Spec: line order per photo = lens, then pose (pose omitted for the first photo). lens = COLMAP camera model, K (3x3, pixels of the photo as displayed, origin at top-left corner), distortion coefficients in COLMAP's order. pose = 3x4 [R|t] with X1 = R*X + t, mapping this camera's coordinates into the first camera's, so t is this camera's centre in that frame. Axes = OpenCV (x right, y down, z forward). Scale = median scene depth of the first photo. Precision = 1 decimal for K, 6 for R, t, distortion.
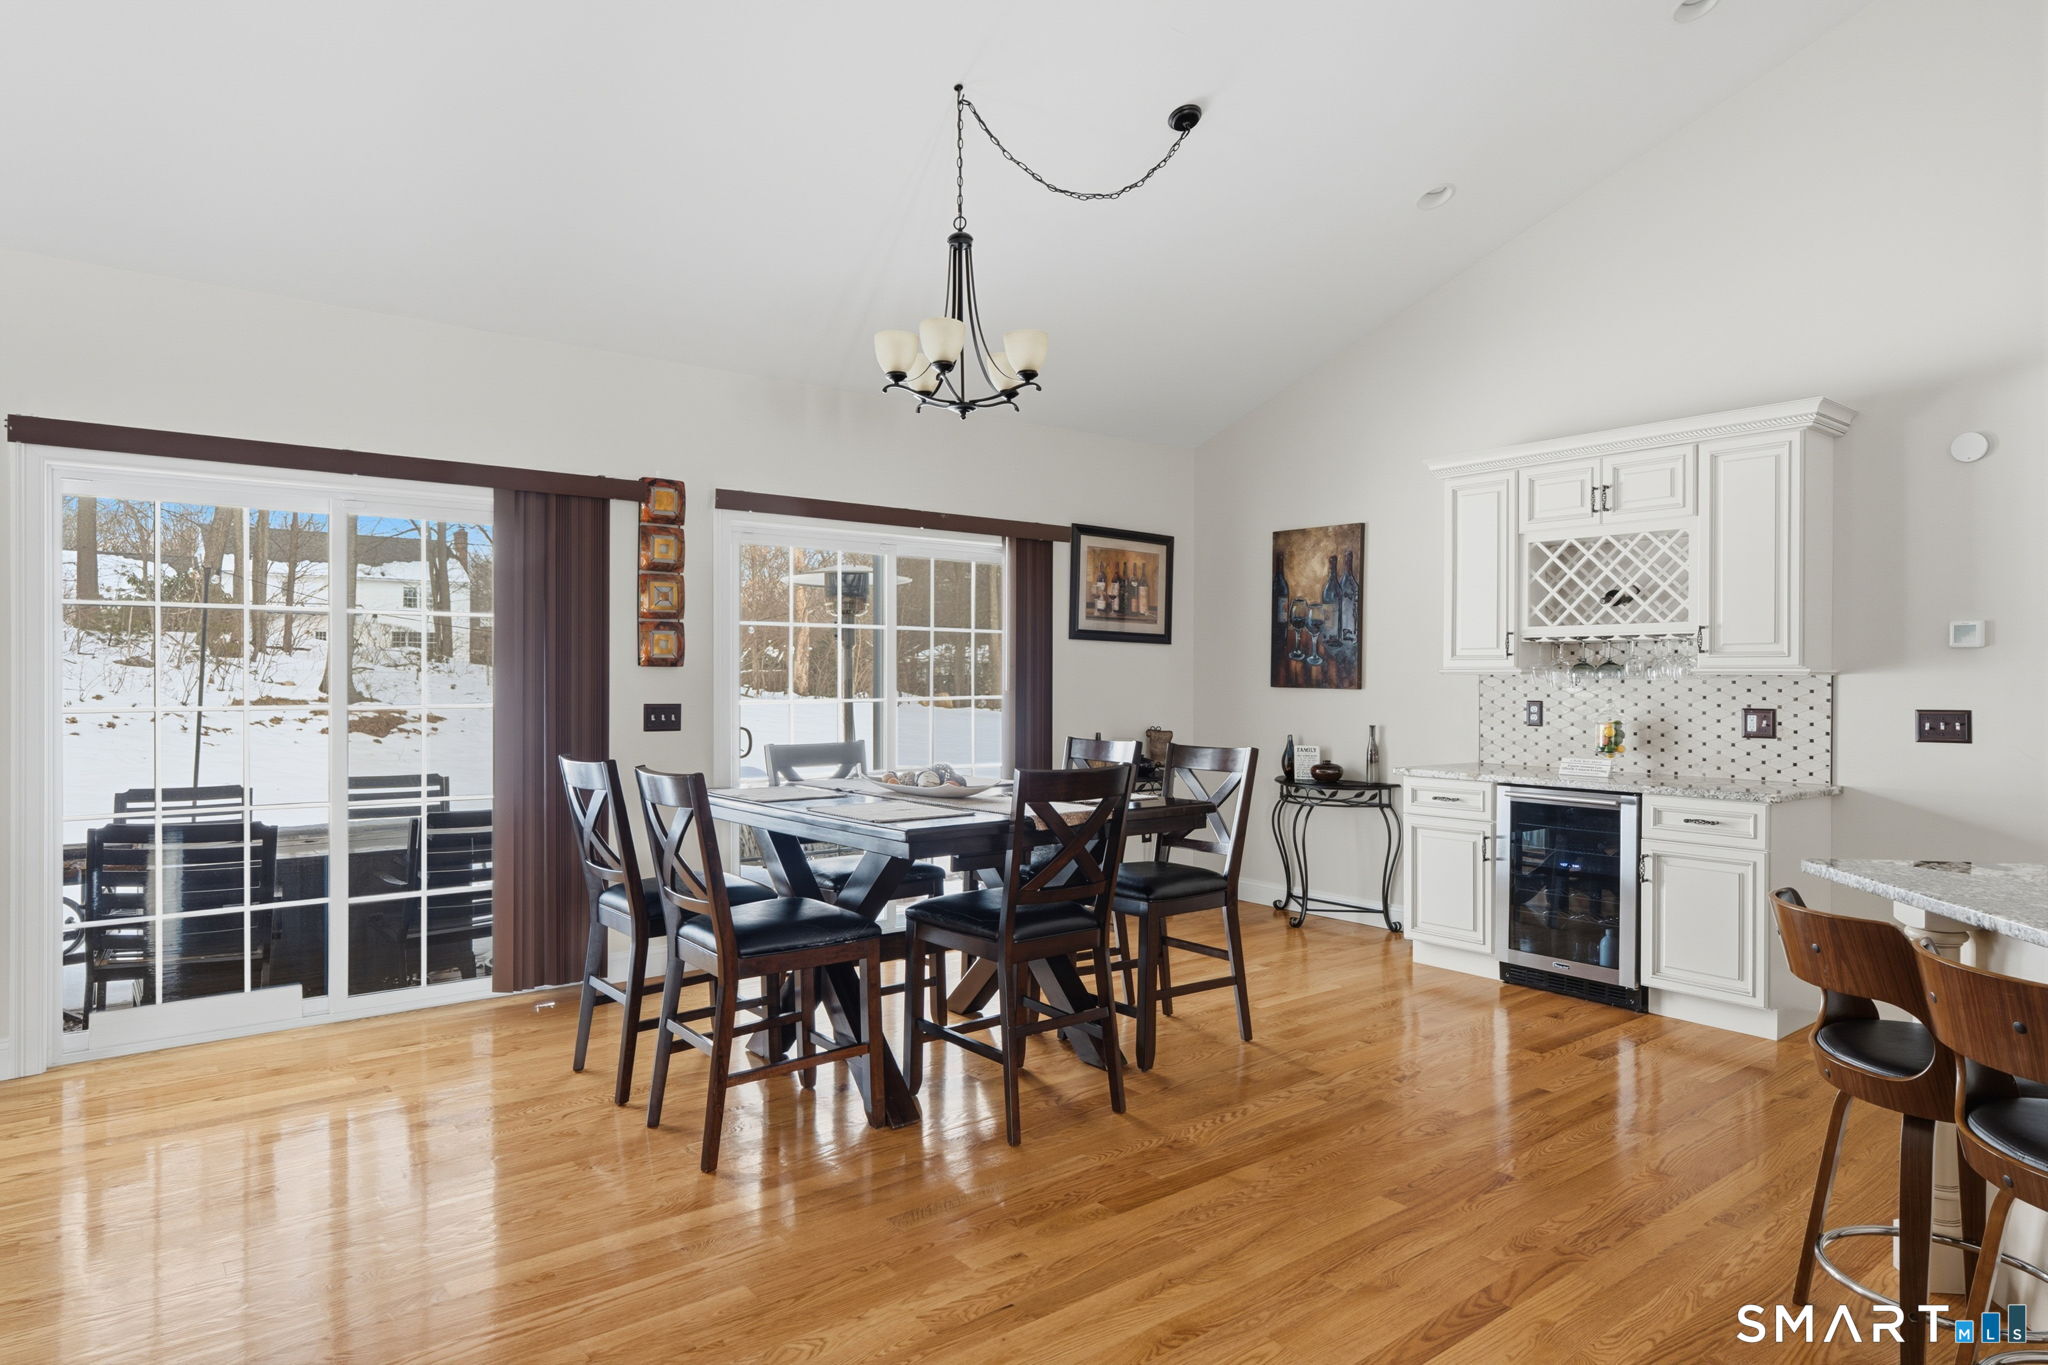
lens RADIAL K [[1191.2, 0, 1018.7], [0, 1191.2, 677.0], [0, 0, 1]] dist [-0.000491, -0.000075]
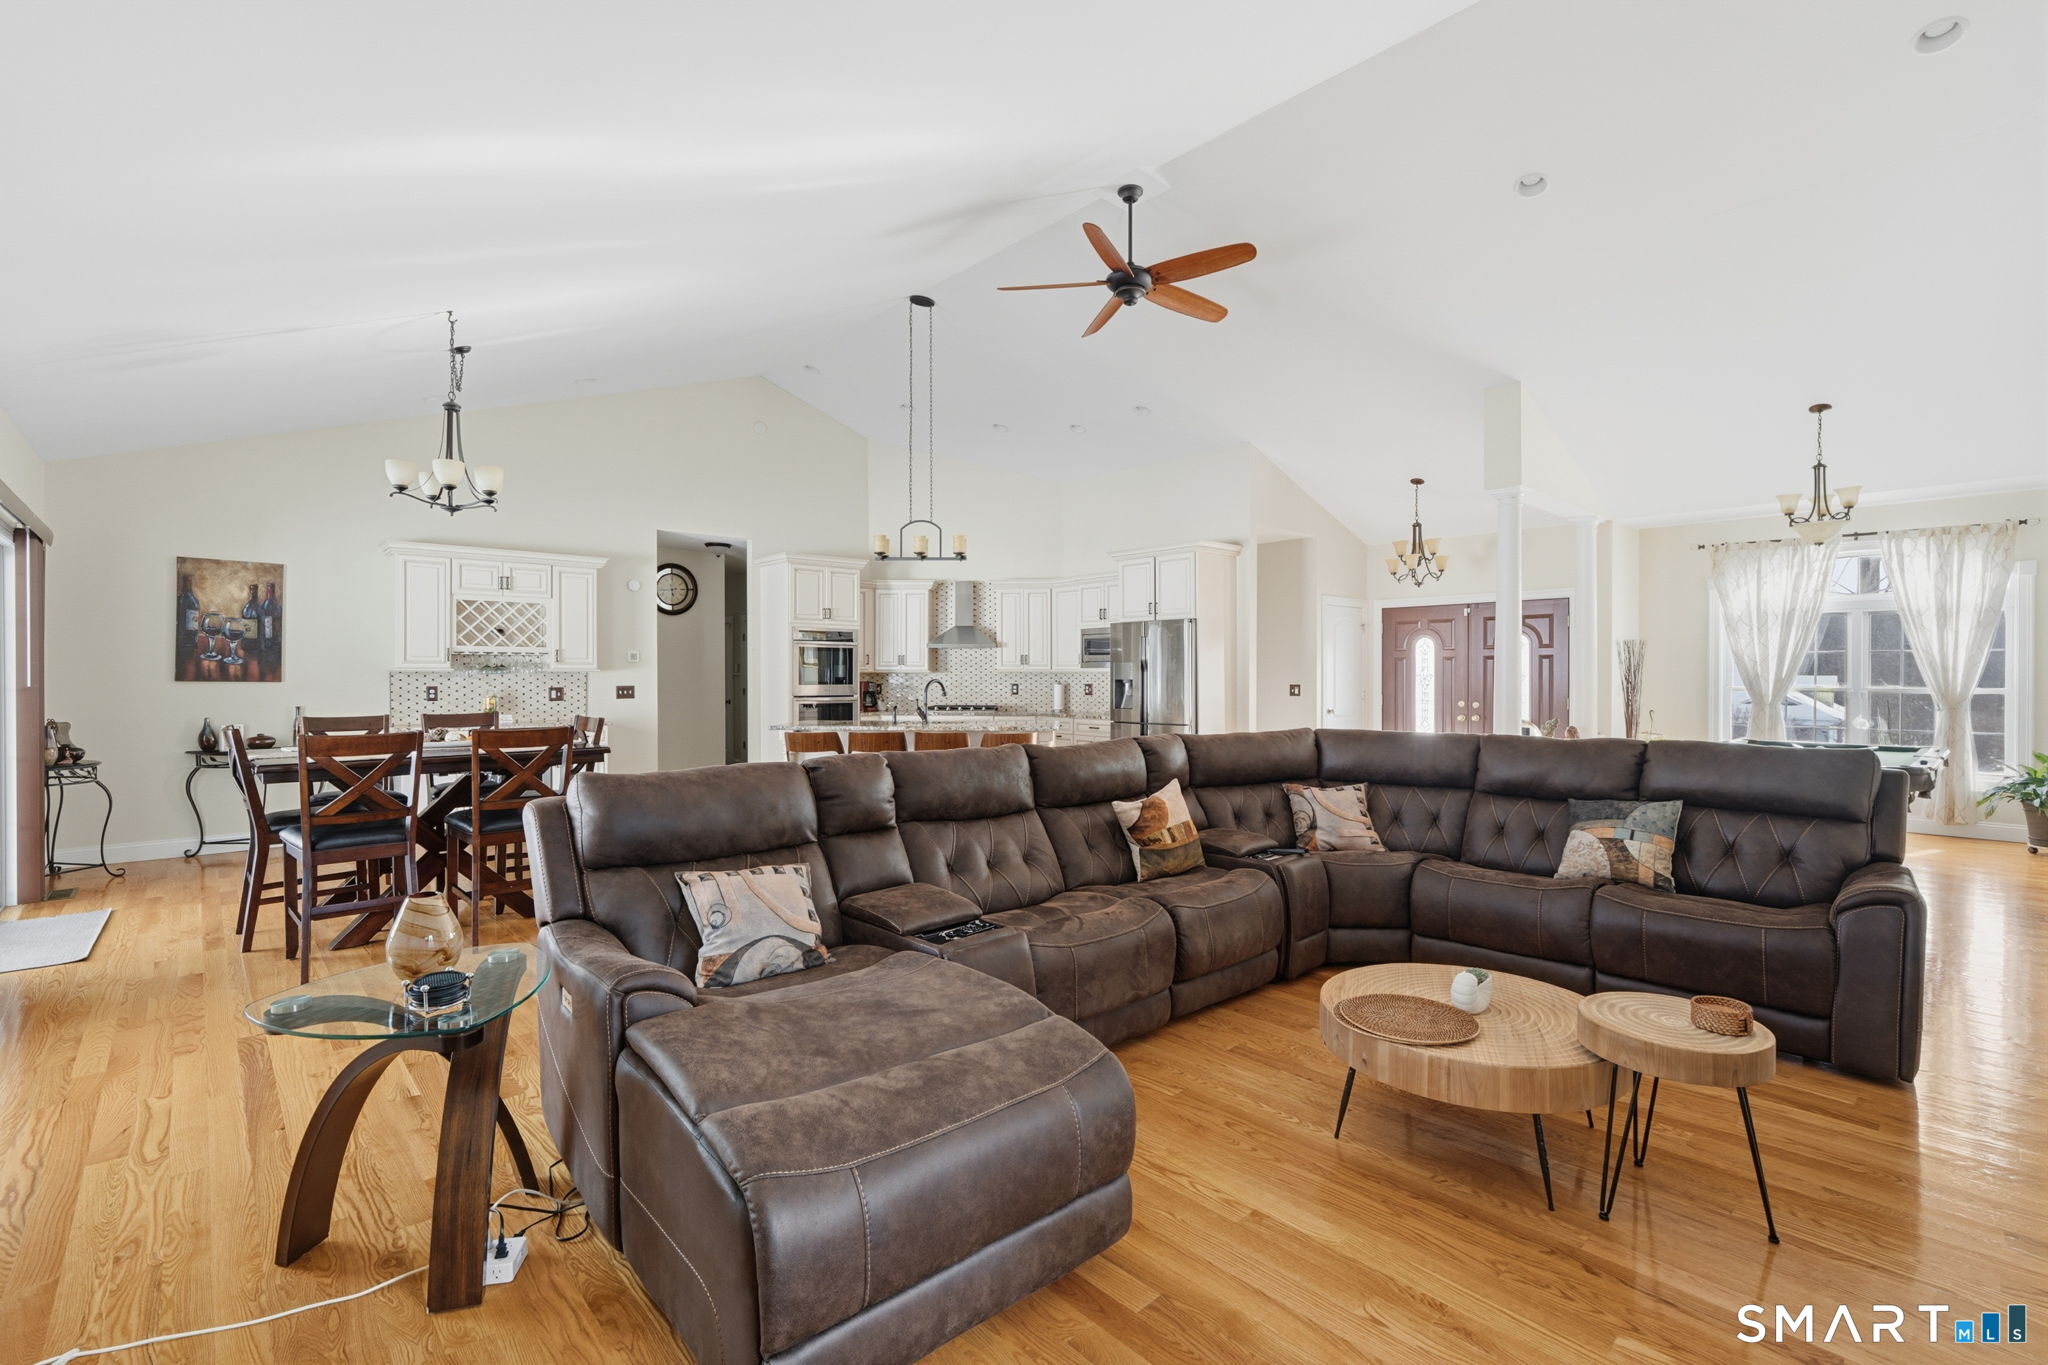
lens RADIAL K [[902.1, 0, 1029.3], [0, 902.1, 677.9], [0, 0, 1]] dist [-0.001588, 0.000216]
pose [[-0.077671, -0.005562, 0.996963, -1.049573], [-0.000118, 0.999984, 0.005570, -0.000559], [-0.996979, 0.000314, -0.077671, 0.237478]]
